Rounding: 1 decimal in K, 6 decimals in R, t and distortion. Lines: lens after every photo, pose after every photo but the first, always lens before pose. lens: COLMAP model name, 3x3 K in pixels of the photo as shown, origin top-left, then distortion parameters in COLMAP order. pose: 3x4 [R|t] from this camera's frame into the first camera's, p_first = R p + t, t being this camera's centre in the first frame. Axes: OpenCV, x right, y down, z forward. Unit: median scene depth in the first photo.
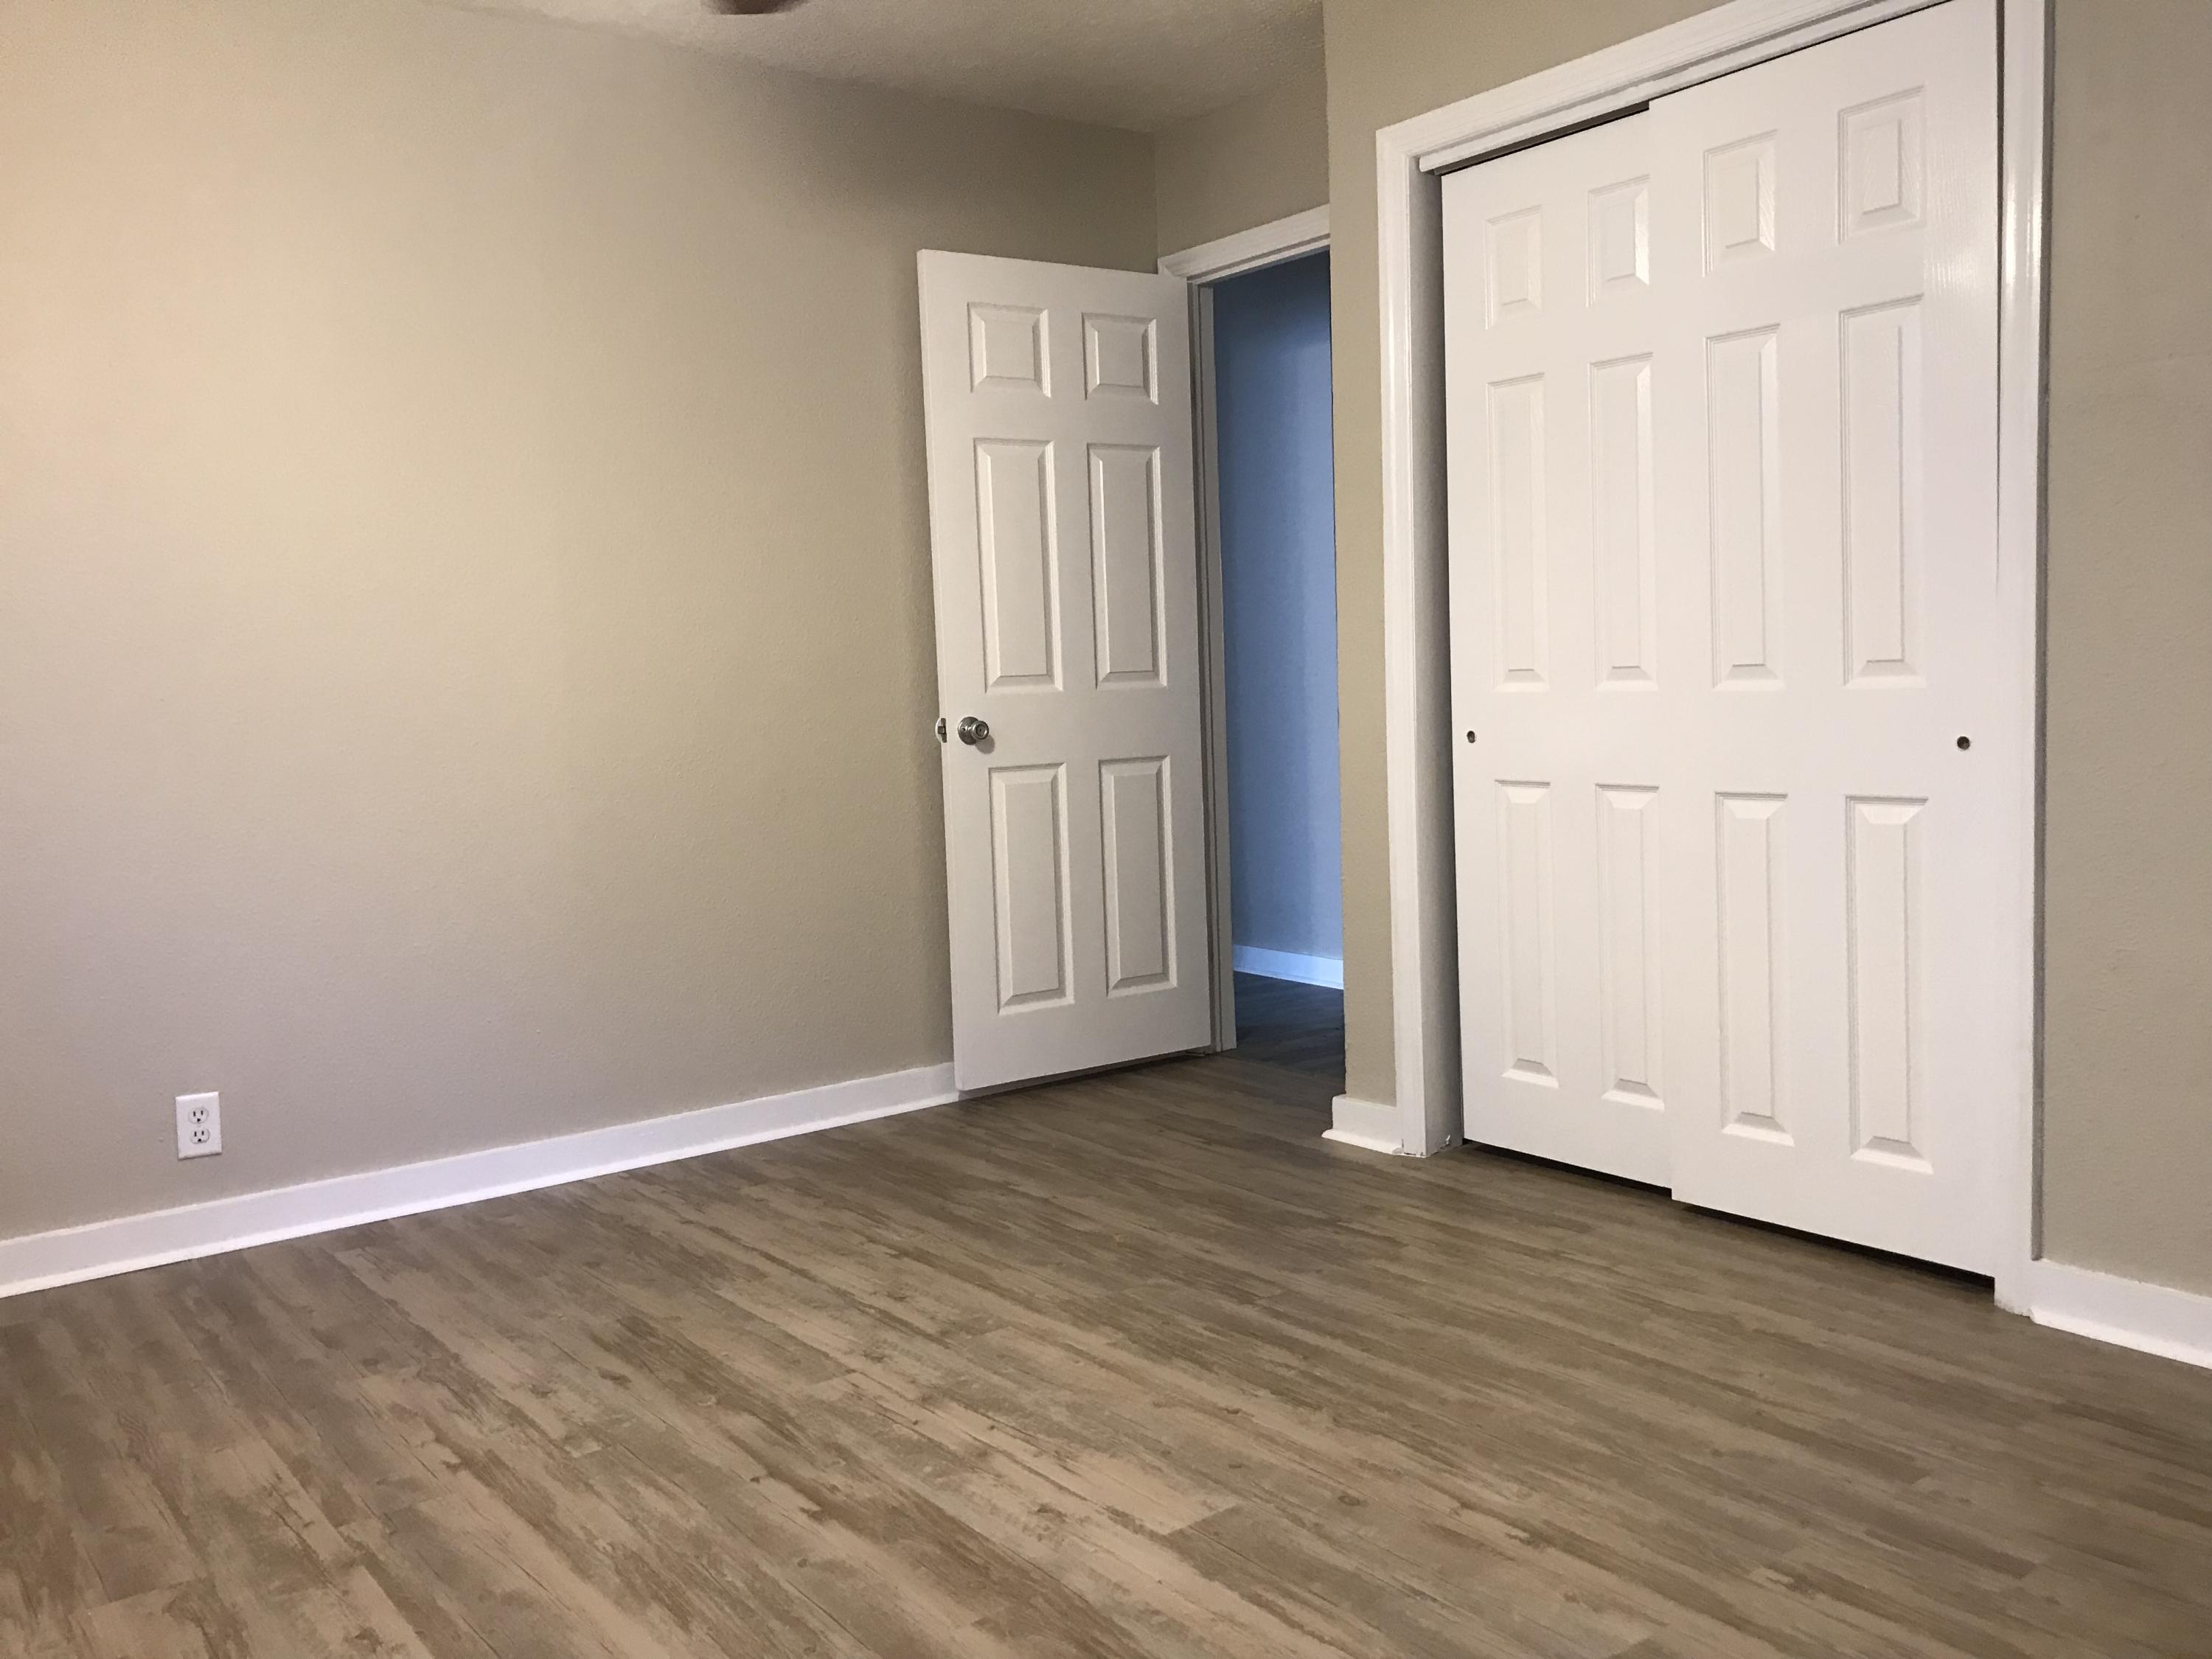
lens RADIAL K [[1830.0, 0, 1105.0], [0, 1830.0, 827.5], [0, 0, 1]] dist [0.047284, -0.032838]
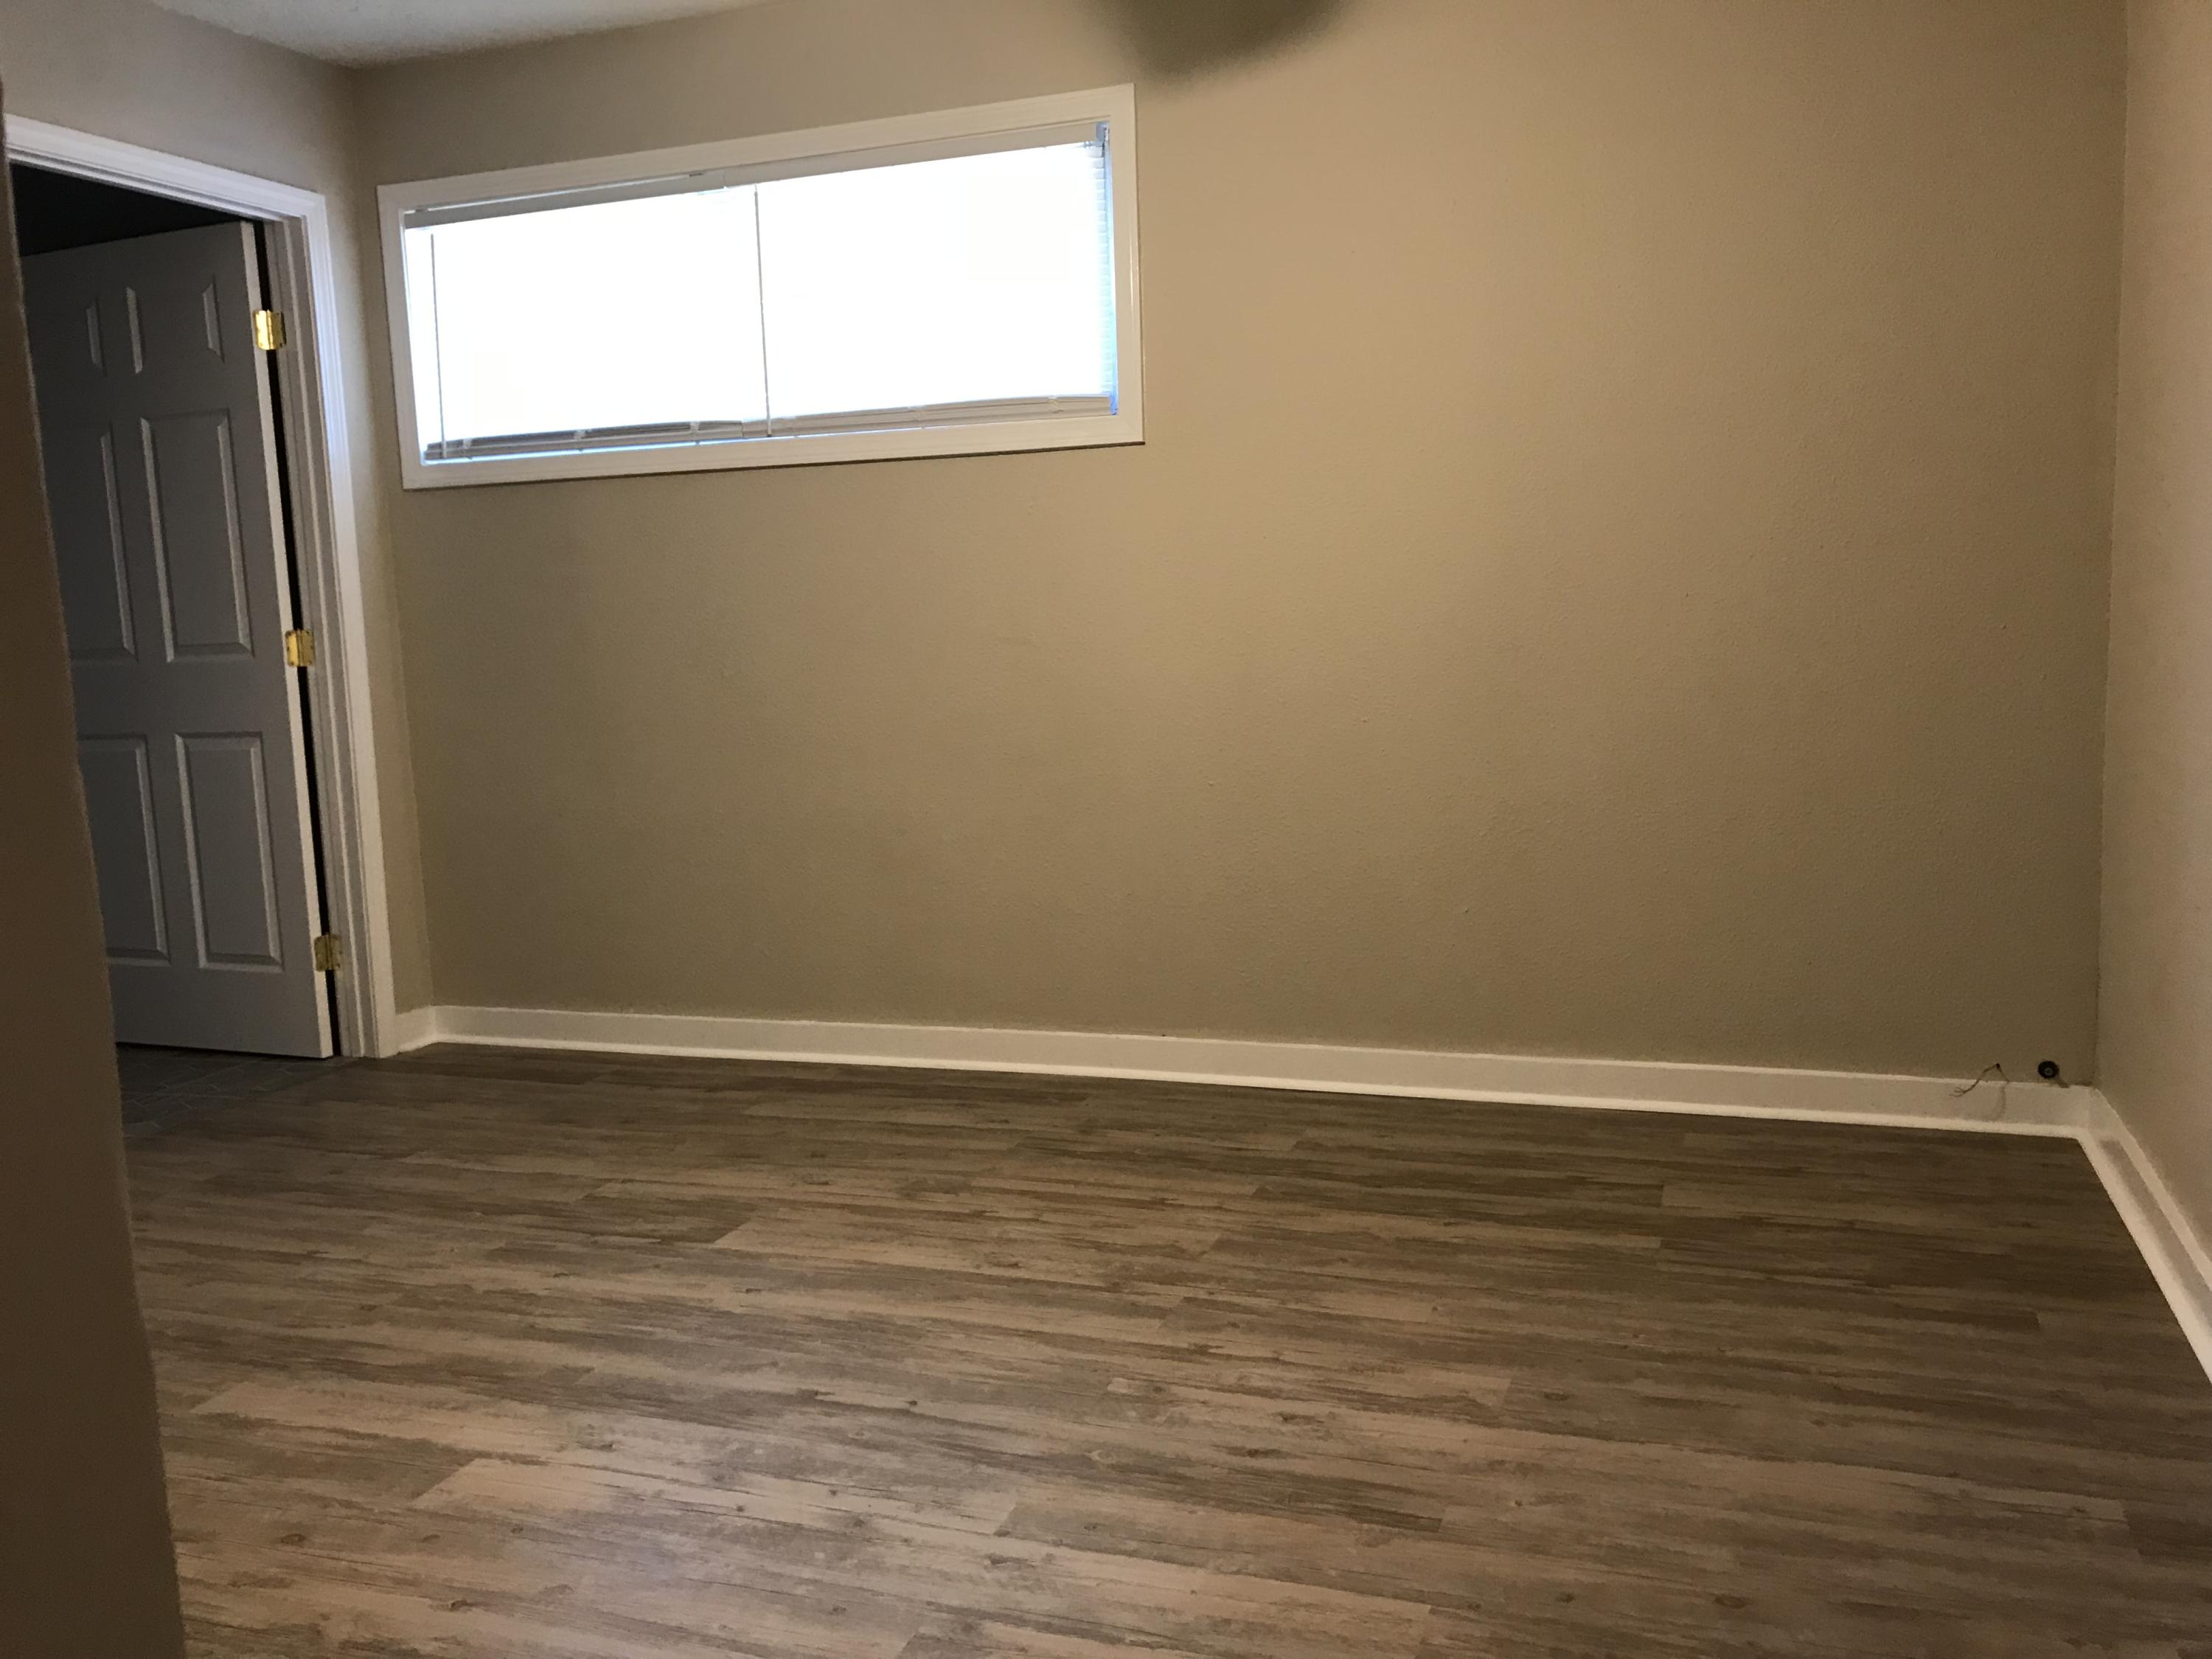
lens RADIAL K [[1830.0, 0, 1103.7], [0, 1830.0, 829.8], [0, 0, 1]] dist [0.047284, -0.032838]
pose [[-0.837269, 0.139784, -0.528622, 0.217634], [0.028320, 0.976559, 0.213377, -0.176102], [0.546057, 0.163684, -0.821602, 1.799881]]
